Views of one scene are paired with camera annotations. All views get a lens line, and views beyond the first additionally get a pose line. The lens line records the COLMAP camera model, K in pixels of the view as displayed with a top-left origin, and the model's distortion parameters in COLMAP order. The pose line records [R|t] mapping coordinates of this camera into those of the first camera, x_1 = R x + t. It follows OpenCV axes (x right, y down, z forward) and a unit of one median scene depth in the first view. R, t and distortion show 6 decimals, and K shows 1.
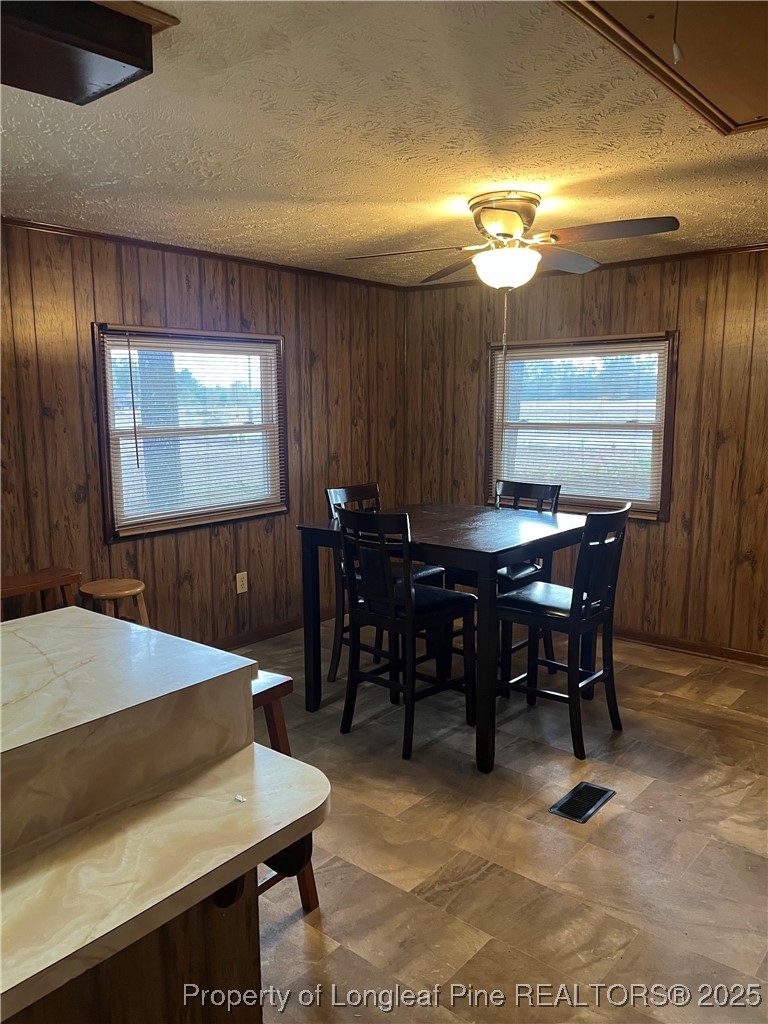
lens RADIAL K [[771.5, 0, 391.2], [0, 771.5, 515.6], [0, 0, 1]] dist [0.072695, -0.091441]
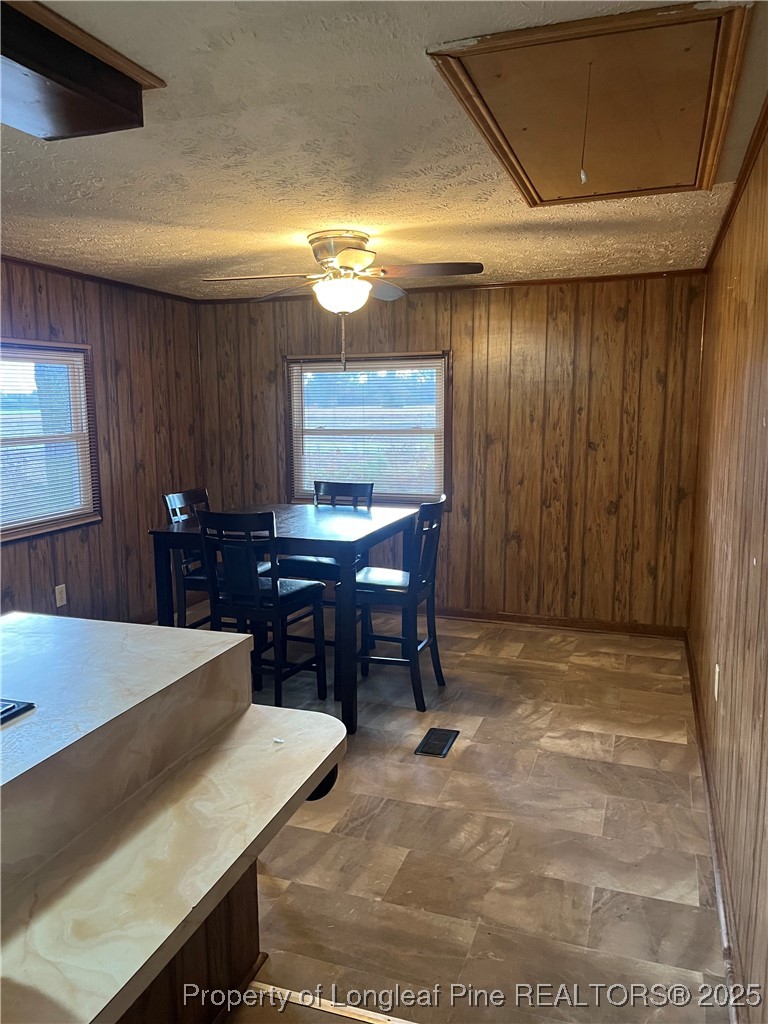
lens RADIAL K [[771.5, 0, 382.9], [0, 771.5, 516.0], [0, 0, 1]] dist [0.072695, -0.091441]
pose [[0.937509, -0.052925, 0.343911, -0.165230], [0.055382, 0.998462, 0.002681, 0.006836], [-0.343524, 0.016533, 0.938998, -0.075981]]
